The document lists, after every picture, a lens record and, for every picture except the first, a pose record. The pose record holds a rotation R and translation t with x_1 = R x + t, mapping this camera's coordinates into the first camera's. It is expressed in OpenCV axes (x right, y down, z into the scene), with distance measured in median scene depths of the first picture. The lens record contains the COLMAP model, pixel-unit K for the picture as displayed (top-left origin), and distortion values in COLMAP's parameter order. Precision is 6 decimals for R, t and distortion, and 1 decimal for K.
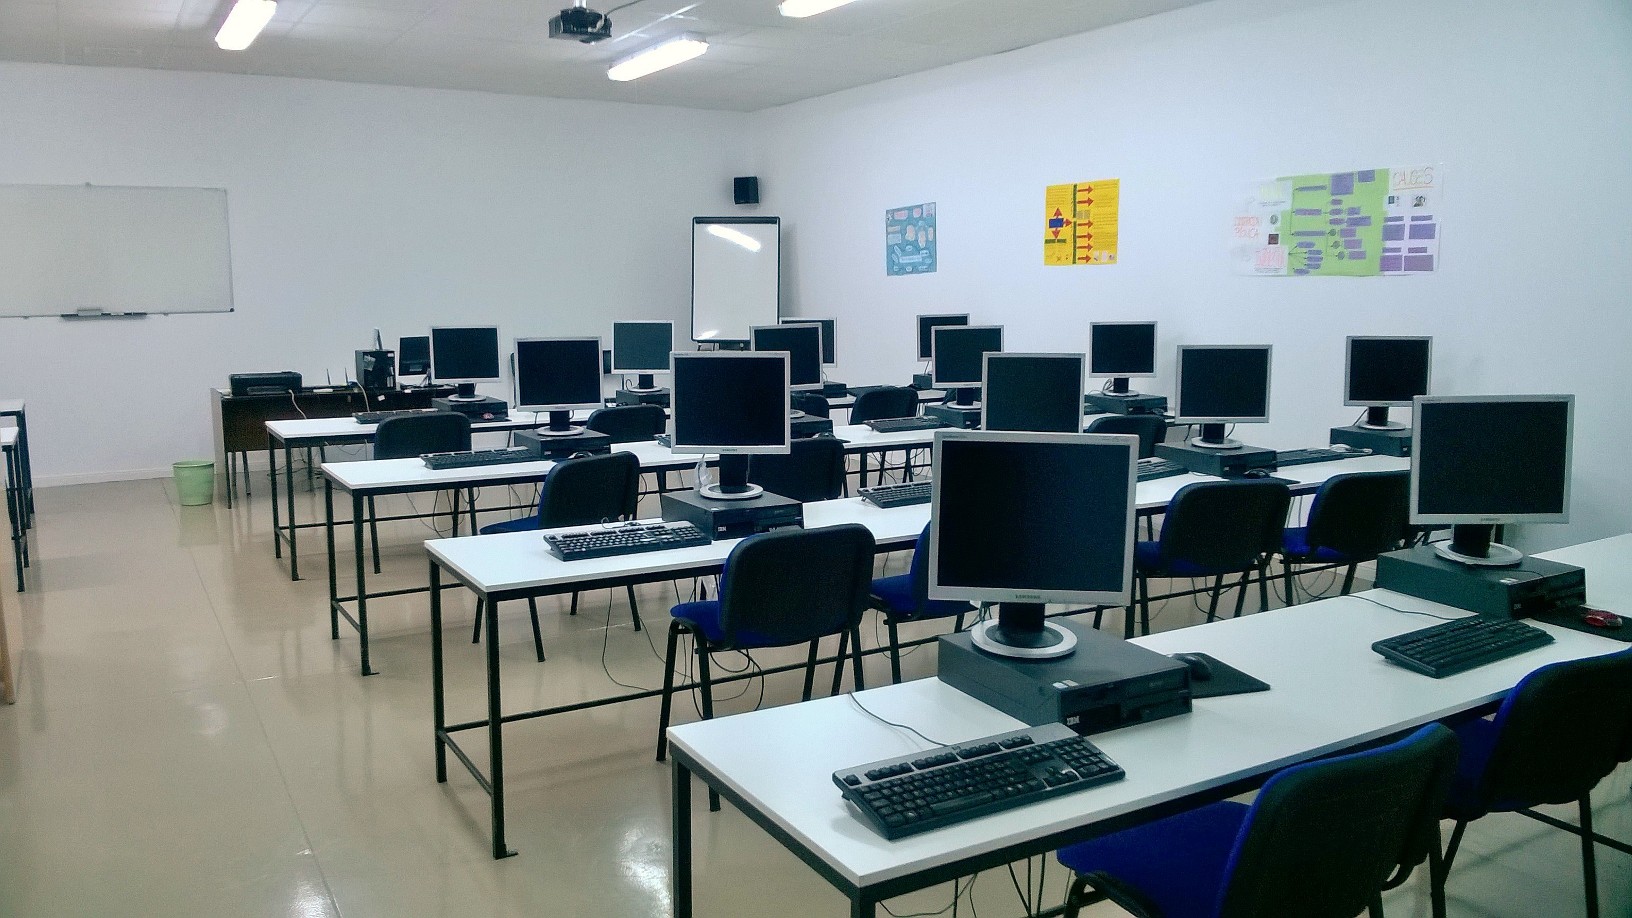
lens RADIAL K [[1238.5, 0, 816.0], [0, 1238.5, 459.0], [0, 0, 1]] dist [0.002205, -0.098859]
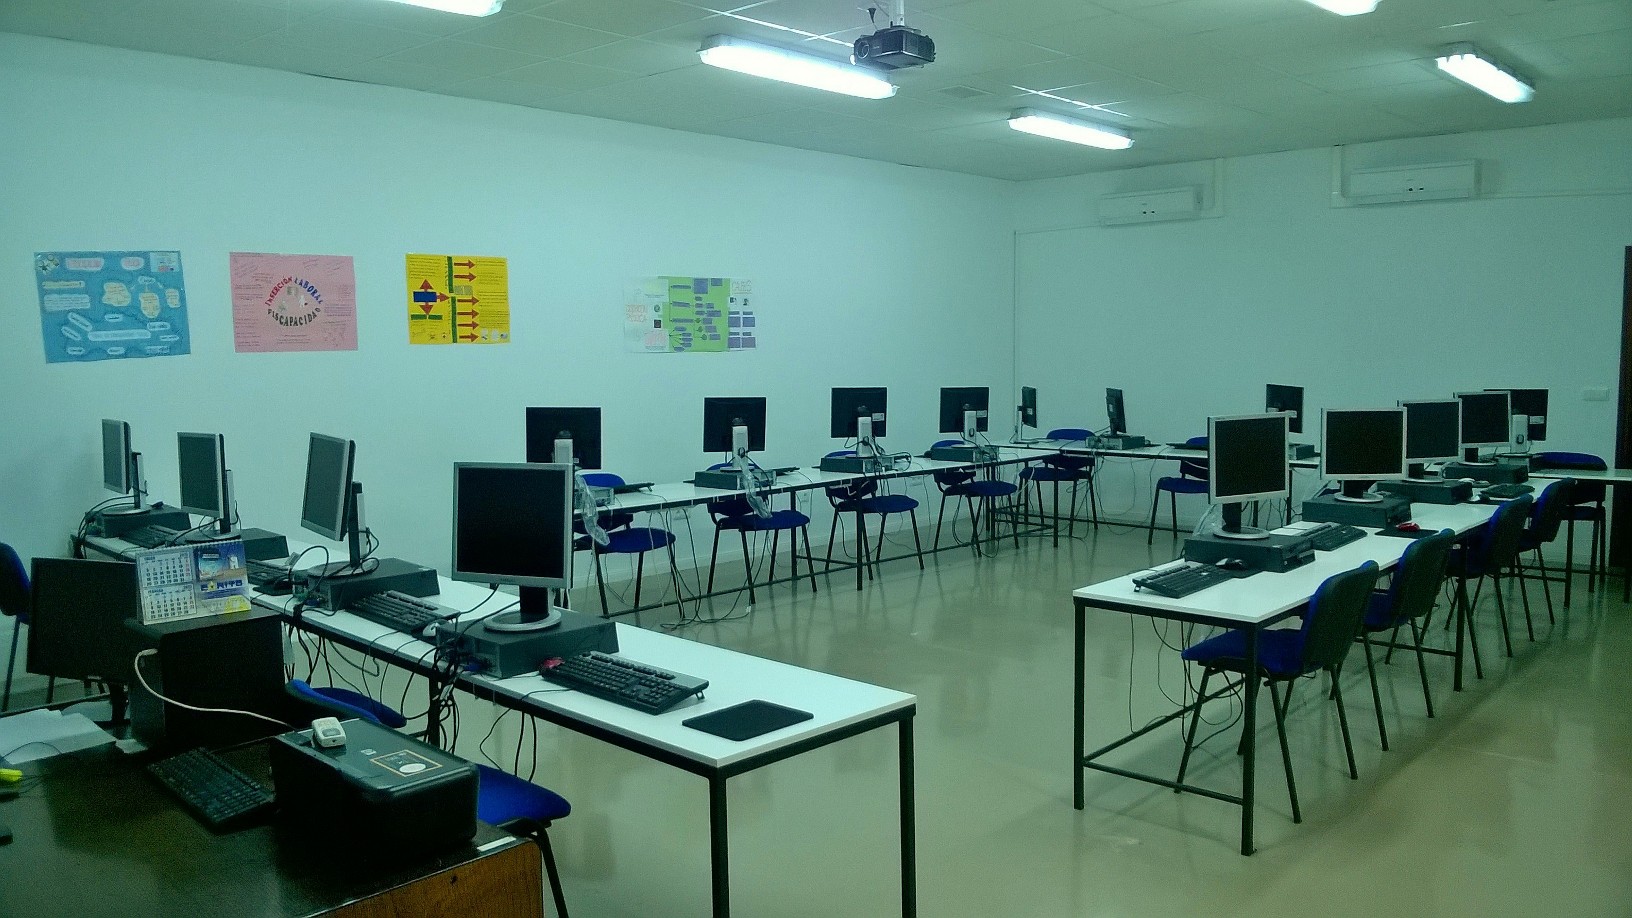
lens RADIAL K [[1238.5, 0, 816.0], [0, 1238.5, 459.0], [0, 0, 1]] dist [0.002205, -0.098859]
pose [[-0.294186, -0.091169, 0.951390, -0.881543], [0.143730, 0.979899, 0.138345, -0.190233], [-0.944879, 0.177442, -0.275169, 1.194505]]
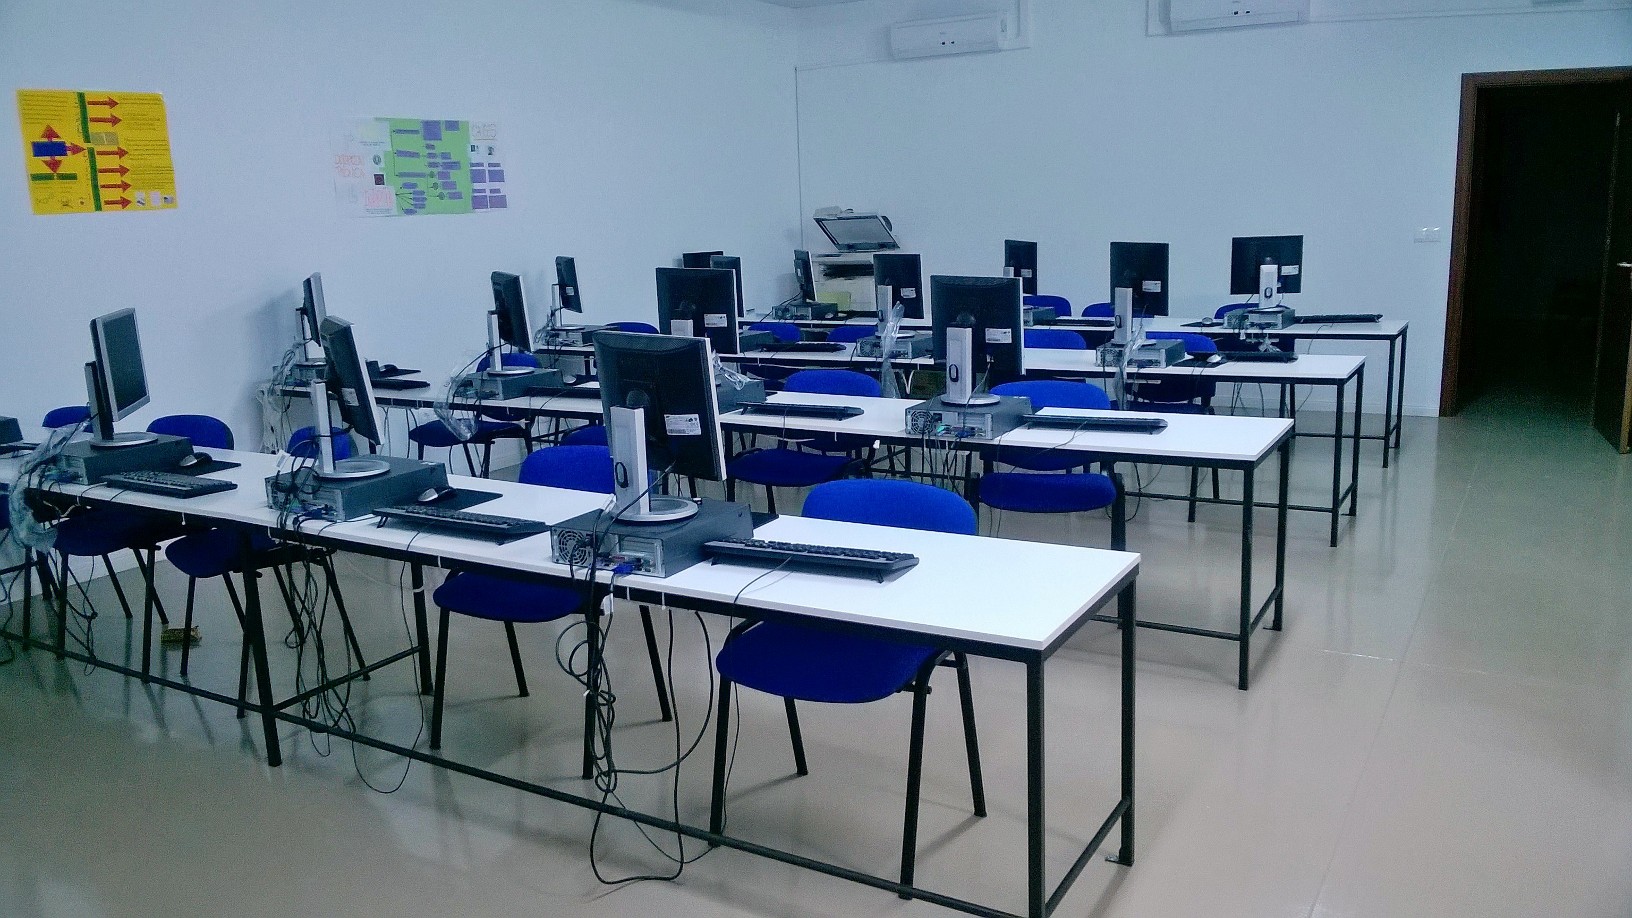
lens RADIAL K [[1238.5, 0, 816.0], [0, 1238.5, 459.0], [0, 0, 1]] dist [0.002205, -0.098859]
pose [[-0.484226, -0.158235, 0.860516, -0.678570], [0.162759, 0.950053, 0.266287, -0.167933], [-0.859671, 0.269000, -0.434286, 1.164632]]
